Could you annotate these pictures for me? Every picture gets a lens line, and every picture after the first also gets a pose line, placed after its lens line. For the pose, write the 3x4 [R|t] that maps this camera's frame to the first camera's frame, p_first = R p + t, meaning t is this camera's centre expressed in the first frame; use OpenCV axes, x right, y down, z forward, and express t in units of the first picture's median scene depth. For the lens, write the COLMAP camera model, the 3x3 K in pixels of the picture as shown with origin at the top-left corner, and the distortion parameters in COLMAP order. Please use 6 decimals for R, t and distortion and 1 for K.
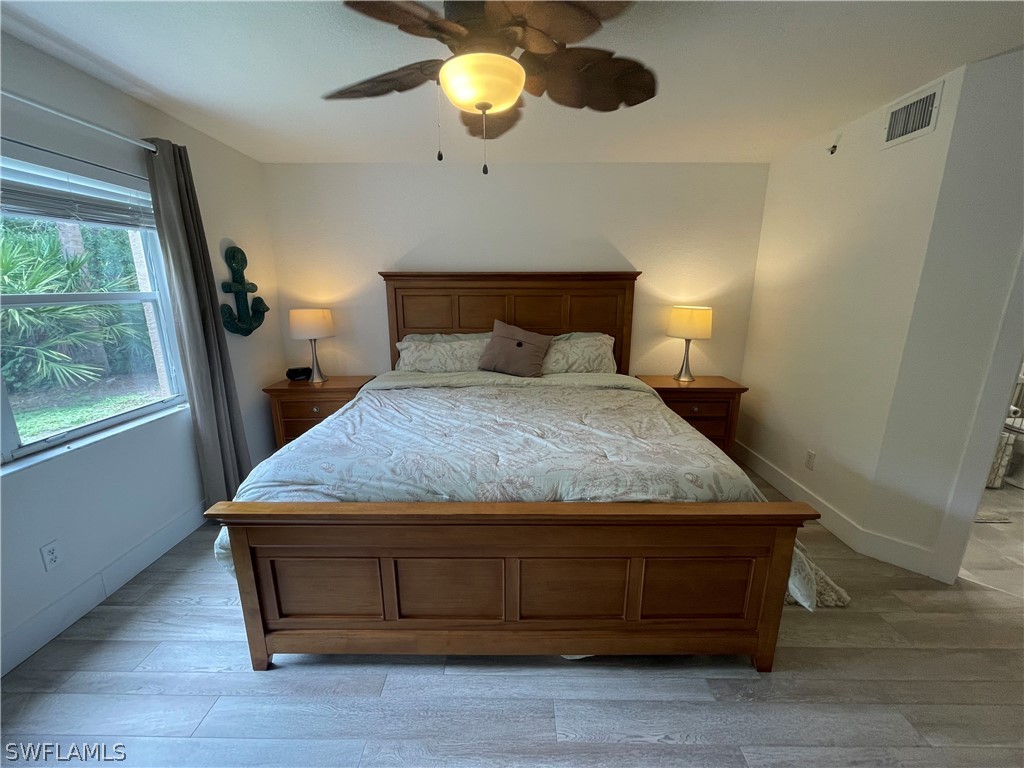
lens RADIAL K [[413.0, 0, 509.1], [0, 413.0, 386.7], [0, 0, 1]] dist [-0.006027, 0.002693]
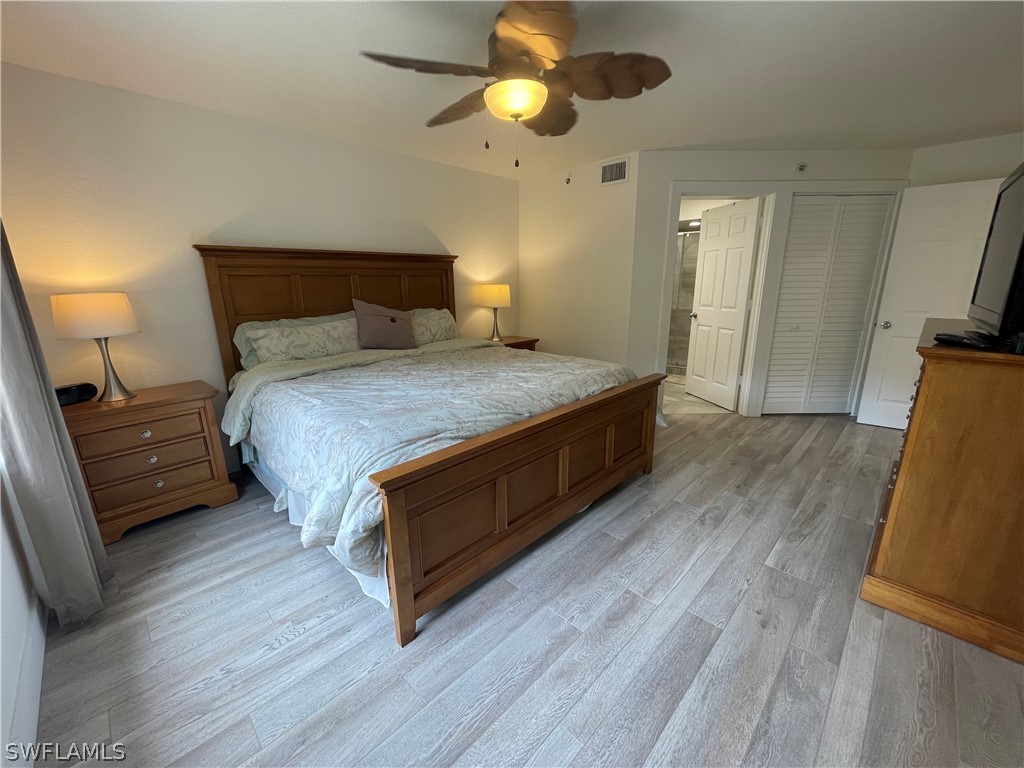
lens RADIAL K [[413.0, 0, 511.1], [0, 413.0, 384.4], [0, 0, 1]] dist [-0.006027, 0.002693]
pose [[0.697932, -0.182078, 0.692631, -0.577431], [0.180898, 0.980600, 0.075498, 0.036244], [-0.692941, 0.072603, 0.717330, 0.054627]]
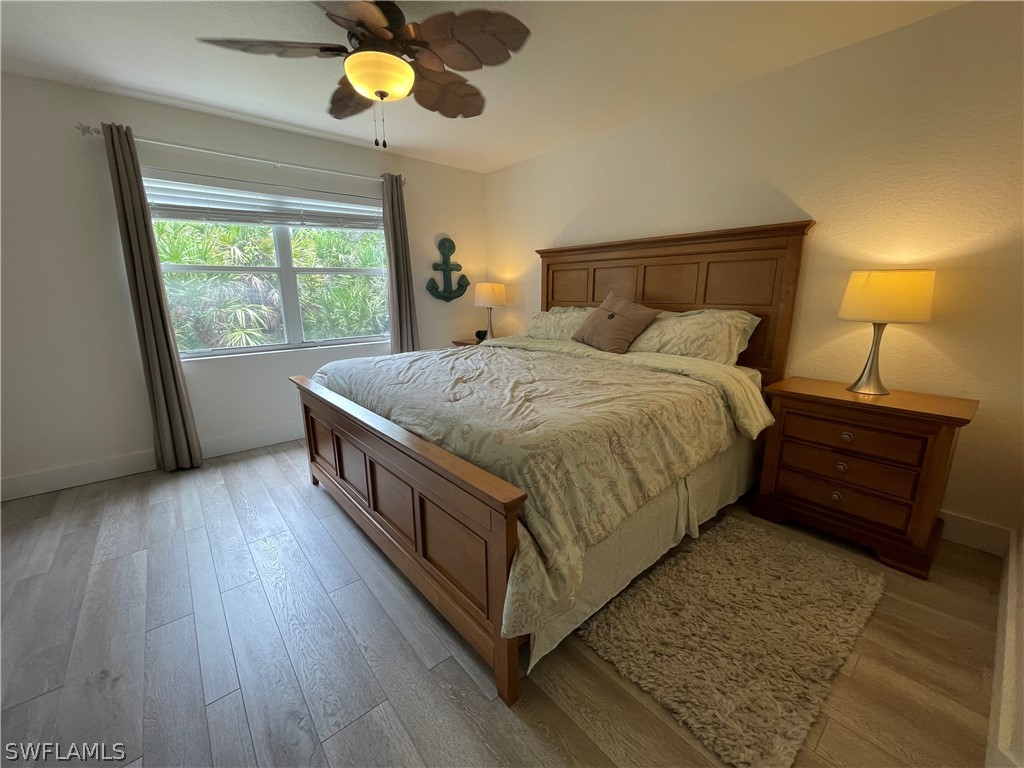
lens RADIAL K [[413.0, 0, 508.2], [0, 413.0, 386.8], [0, 0, 1]] dist [-0.006027, 0.002693]
pose [[0.649983, 0.167046, -0.741362, 0.643384], [-0.169491, 0.982835, 0.072856, 0.026331], [0.740807, 0.078300, 0.667139, 0.254247]]
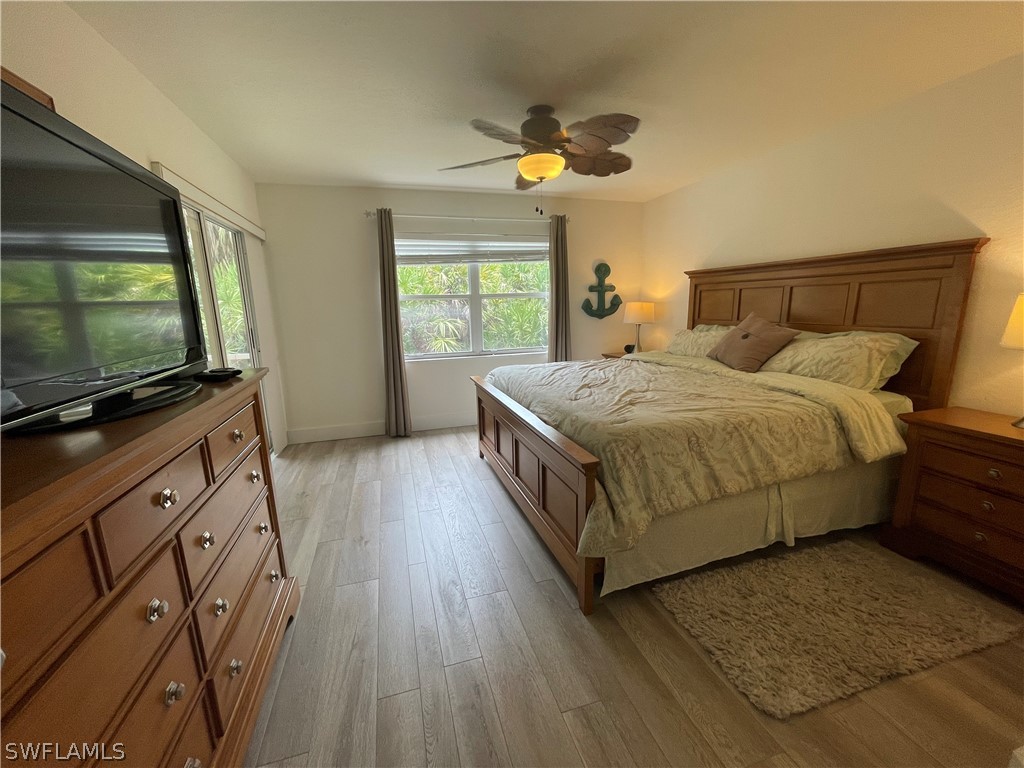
lens RADIAL K [[413.0, 0, 509.2], [0, 413.0, 386.3], [0, 0, 1]] dist [-0.006027, 0.002693]
pose [[0.294647, 0.180905, -0.938326, 0.869220], [-0.200898, 0.971700, 0.124254, 0.002400], [0.934250, 0.151897, 0.322652, 0.213078]]
